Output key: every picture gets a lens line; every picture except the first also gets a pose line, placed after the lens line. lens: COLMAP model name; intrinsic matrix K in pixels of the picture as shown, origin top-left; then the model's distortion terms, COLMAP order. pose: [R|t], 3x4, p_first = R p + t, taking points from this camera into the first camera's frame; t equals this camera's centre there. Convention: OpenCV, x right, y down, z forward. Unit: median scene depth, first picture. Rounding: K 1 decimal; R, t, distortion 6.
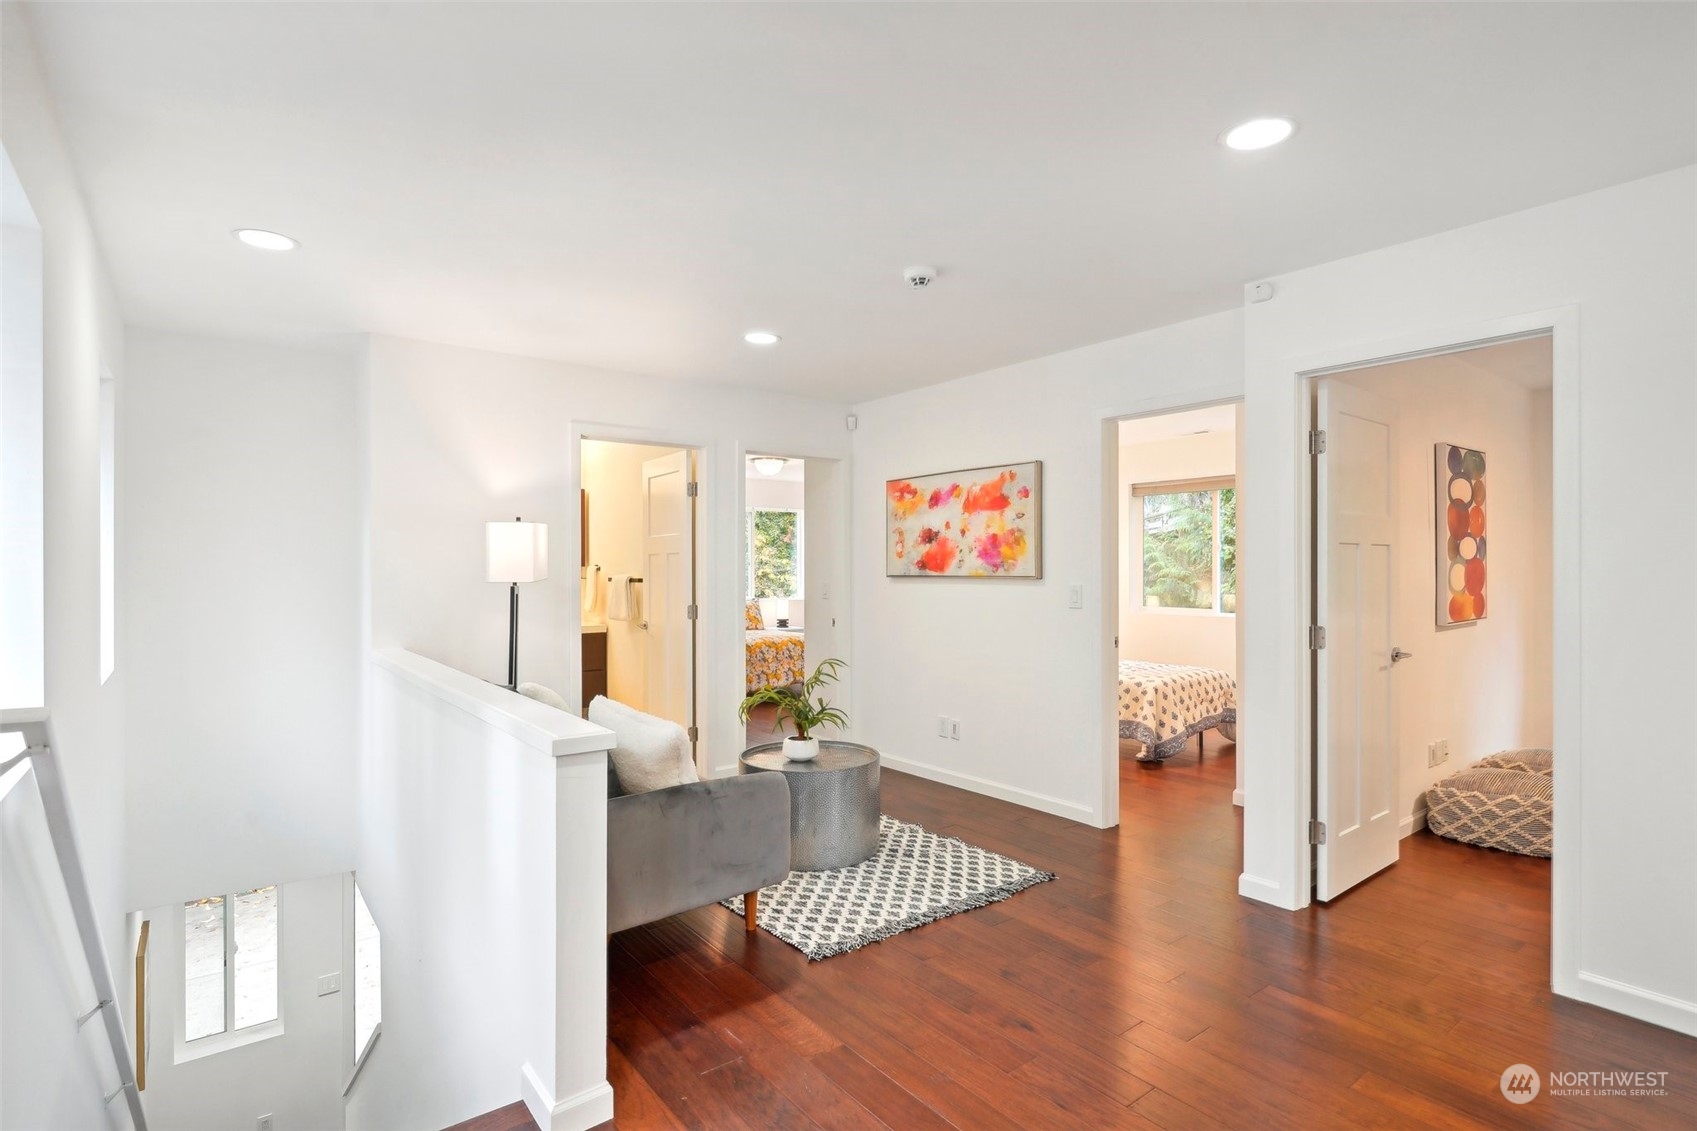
lens RADIAL K [[830.9, 0, 853.7], [0, 830.9, 562.2], [0, 0, 1]] dist [-0.001793, 0.000438]
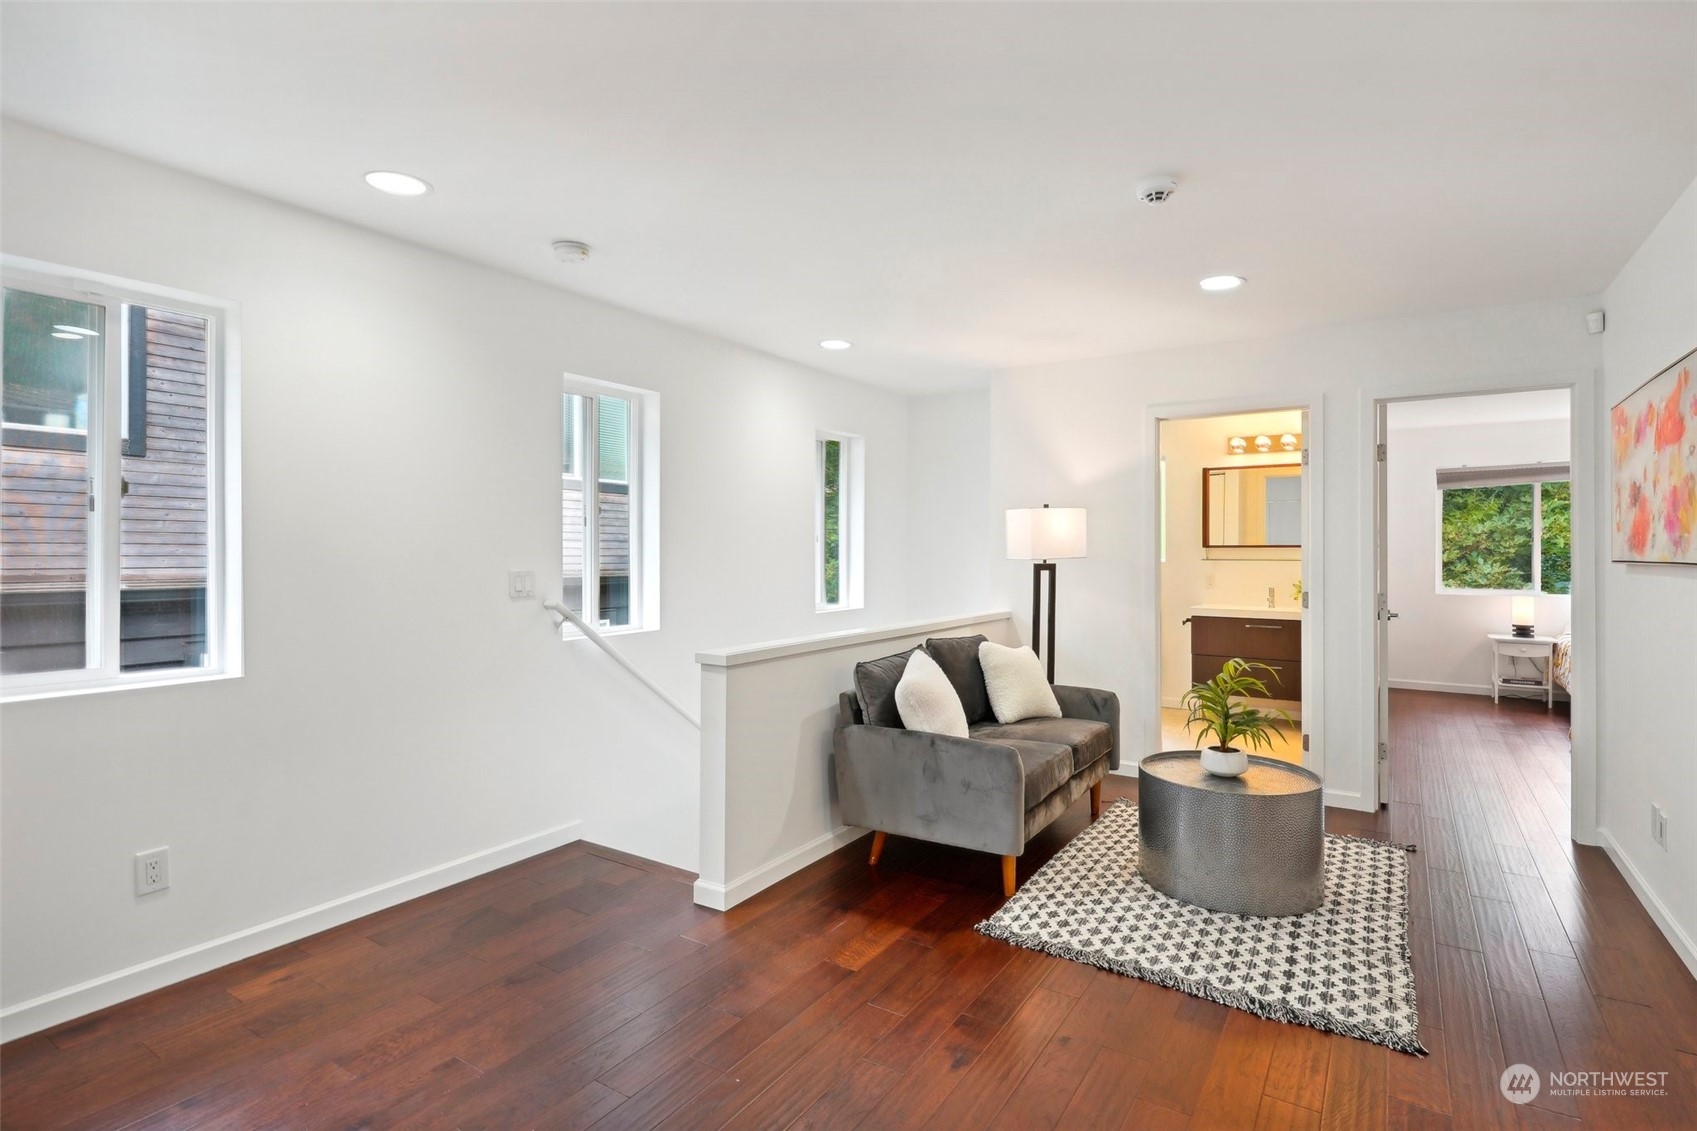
lens RADIAL K [[844.7, 0, 874.9], [0, 844.7, 539.2], [0, 0, 1]] dist [0.027129, -0.000021]
pose [[0.345677, -0.011145, -0.938287, 0.653818], [0.003412, 0.999938, -0.010621, 0.007003], [0.938347, 0.000470, 0.345693, 0.383694]]
